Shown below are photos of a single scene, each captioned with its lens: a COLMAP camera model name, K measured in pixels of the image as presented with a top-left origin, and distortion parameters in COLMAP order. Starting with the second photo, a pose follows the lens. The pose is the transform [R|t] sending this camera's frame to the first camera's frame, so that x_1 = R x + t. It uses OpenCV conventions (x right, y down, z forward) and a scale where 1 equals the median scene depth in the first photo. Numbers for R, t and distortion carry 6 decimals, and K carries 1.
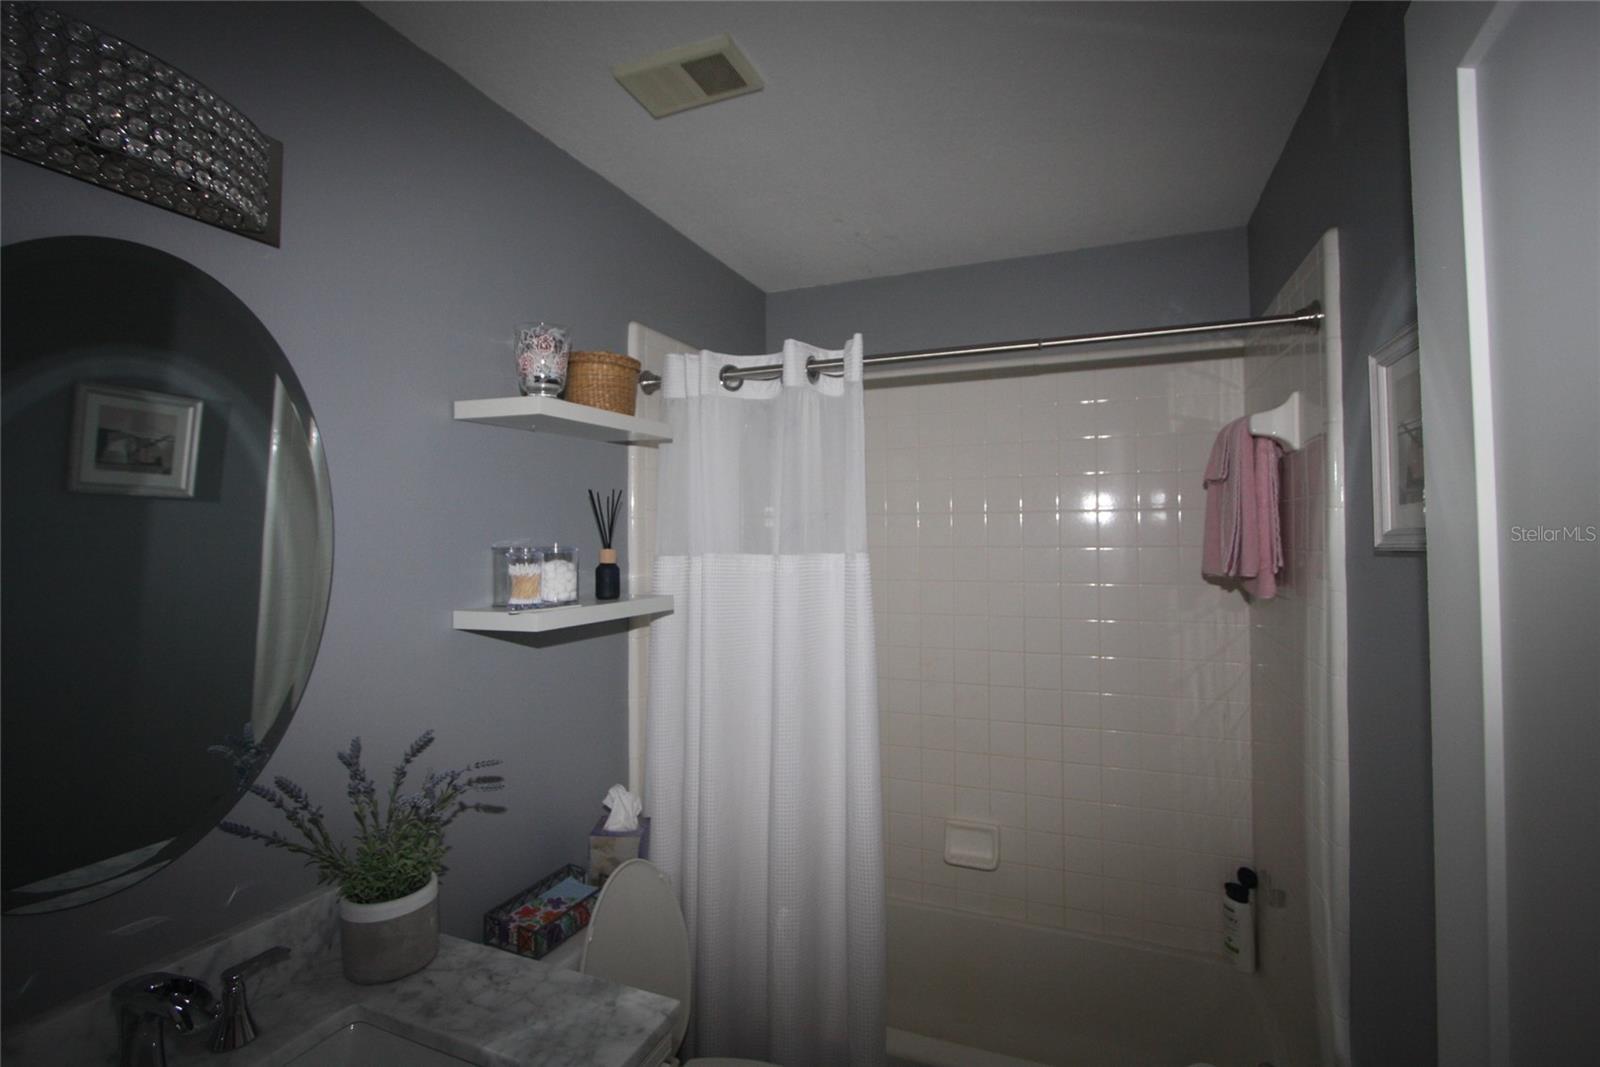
lens RADIAL K [[730.7, 0, 799.3], [0, 730.7, 525.4], [0, 0, 1]] dist [-0.003464, -0.000654]
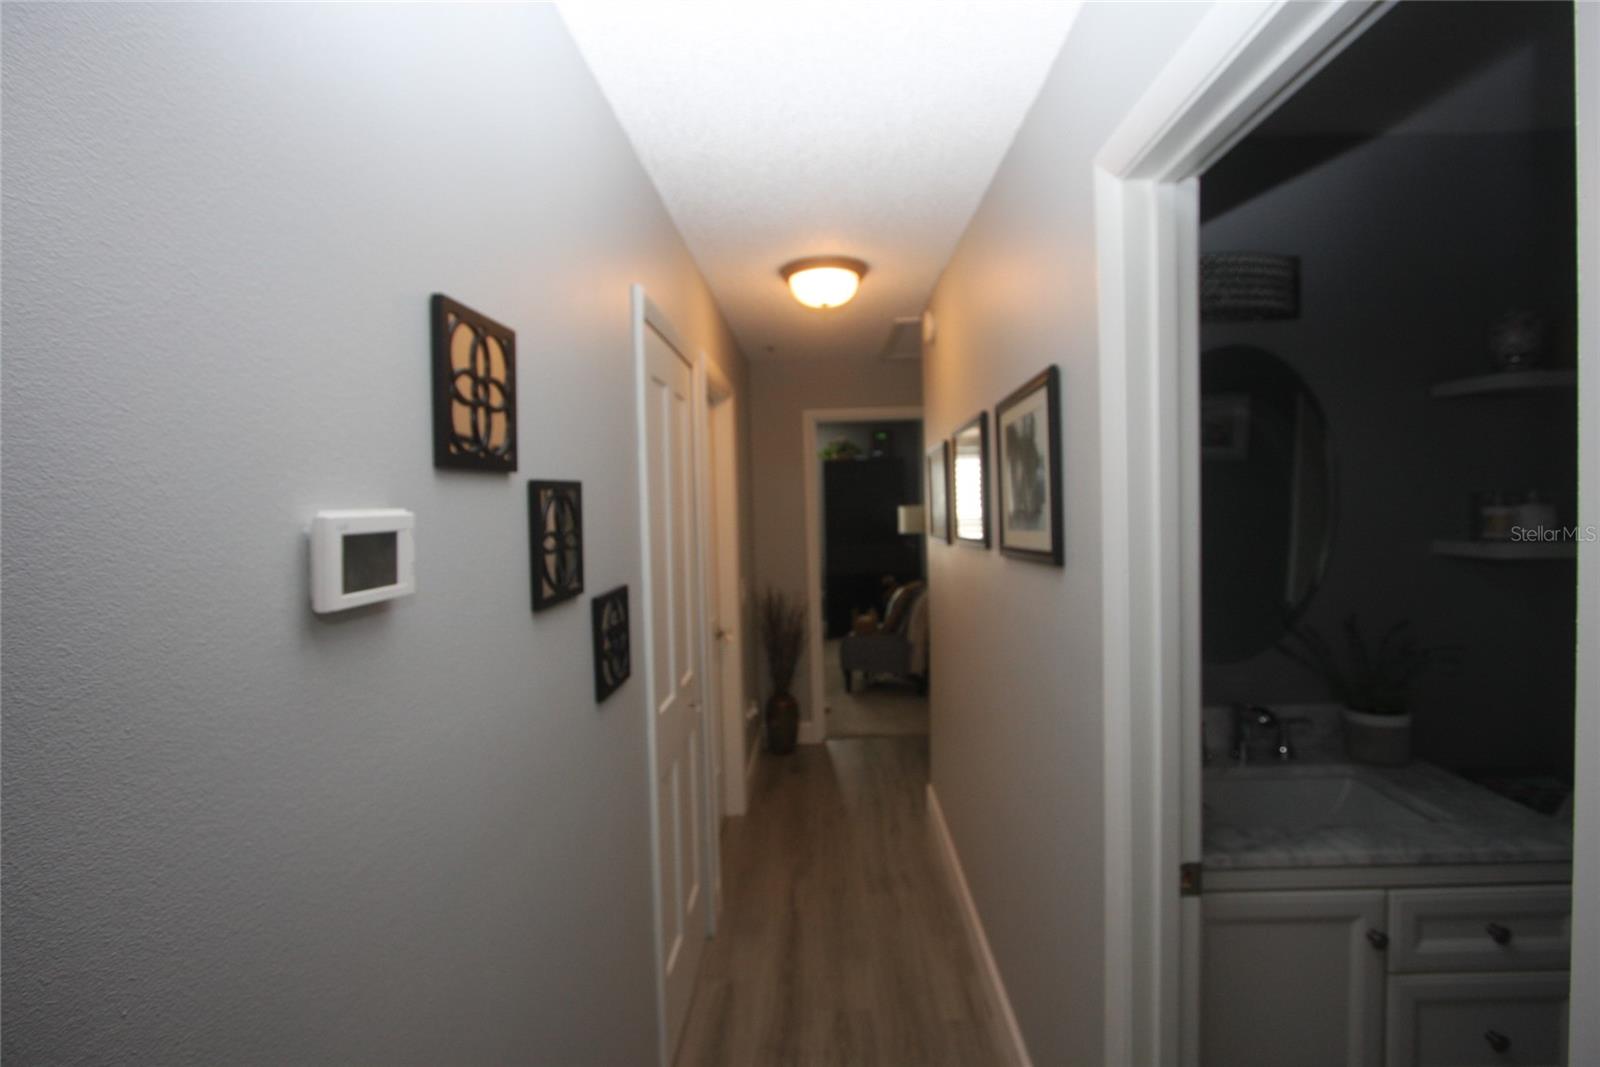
lens RADIAL K [[730.7, 0, 799.3], [0, 730.7, 525.4], [0, 0, 1]] dist [-0.003464, -0.000654]
pose [[0.354479, 0.018950, -0.934872, 0.356788], [0.049428, 0.998017, 0.038972, -0.020952], [0.933757, -0.060024, 0.352840, -0.543267]]
